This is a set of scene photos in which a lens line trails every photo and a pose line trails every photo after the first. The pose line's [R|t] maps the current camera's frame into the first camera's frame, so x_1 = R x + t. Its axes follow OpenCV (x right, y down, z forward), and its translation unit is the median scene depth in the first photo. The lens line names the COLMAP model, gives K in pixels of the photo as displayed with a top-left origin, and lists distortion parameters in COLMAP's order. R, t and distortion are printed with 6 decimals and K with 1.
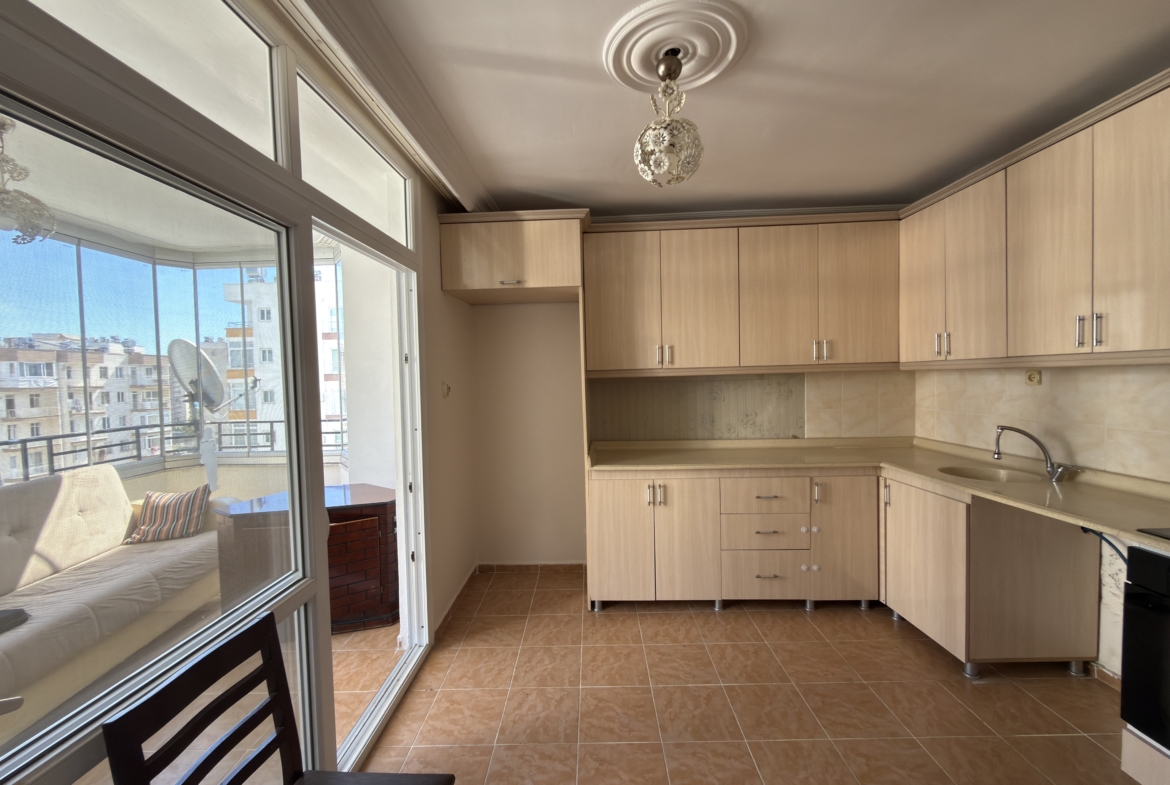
lens RADIAL K [[465.1, 0, 585.2], [0, 465.1, 392.7], [0, 0, 1]] dist [0.004535, -0.001441]
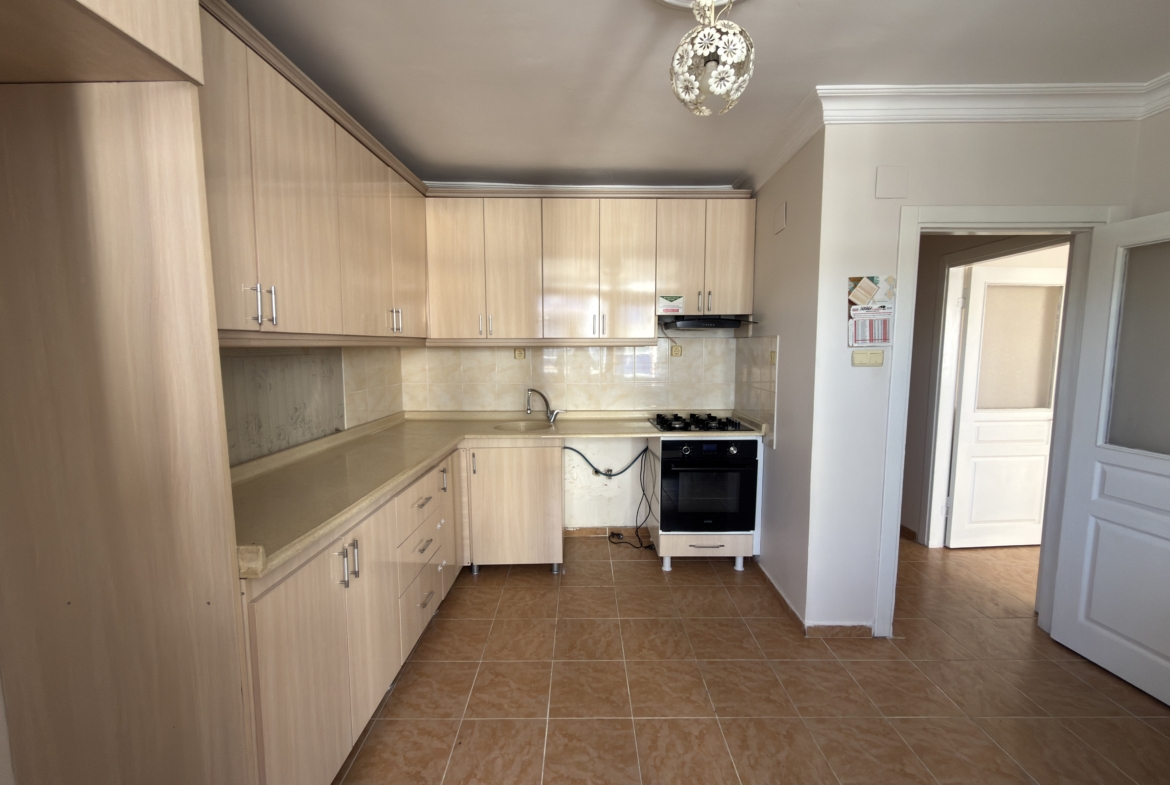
lens RADIAL K [[465.1, 0, 587.7], [0, 465.1, 392.7], [0, 0, 1]] dist [0.004535, -0.001441]
pose [[-0.021771, -0.074770, 0.996963, -0.376314], [0.035983, 0.996495, 0.075520, -0.011692], [-0.999115, 0.037517, -0.019004, 0.698059]]
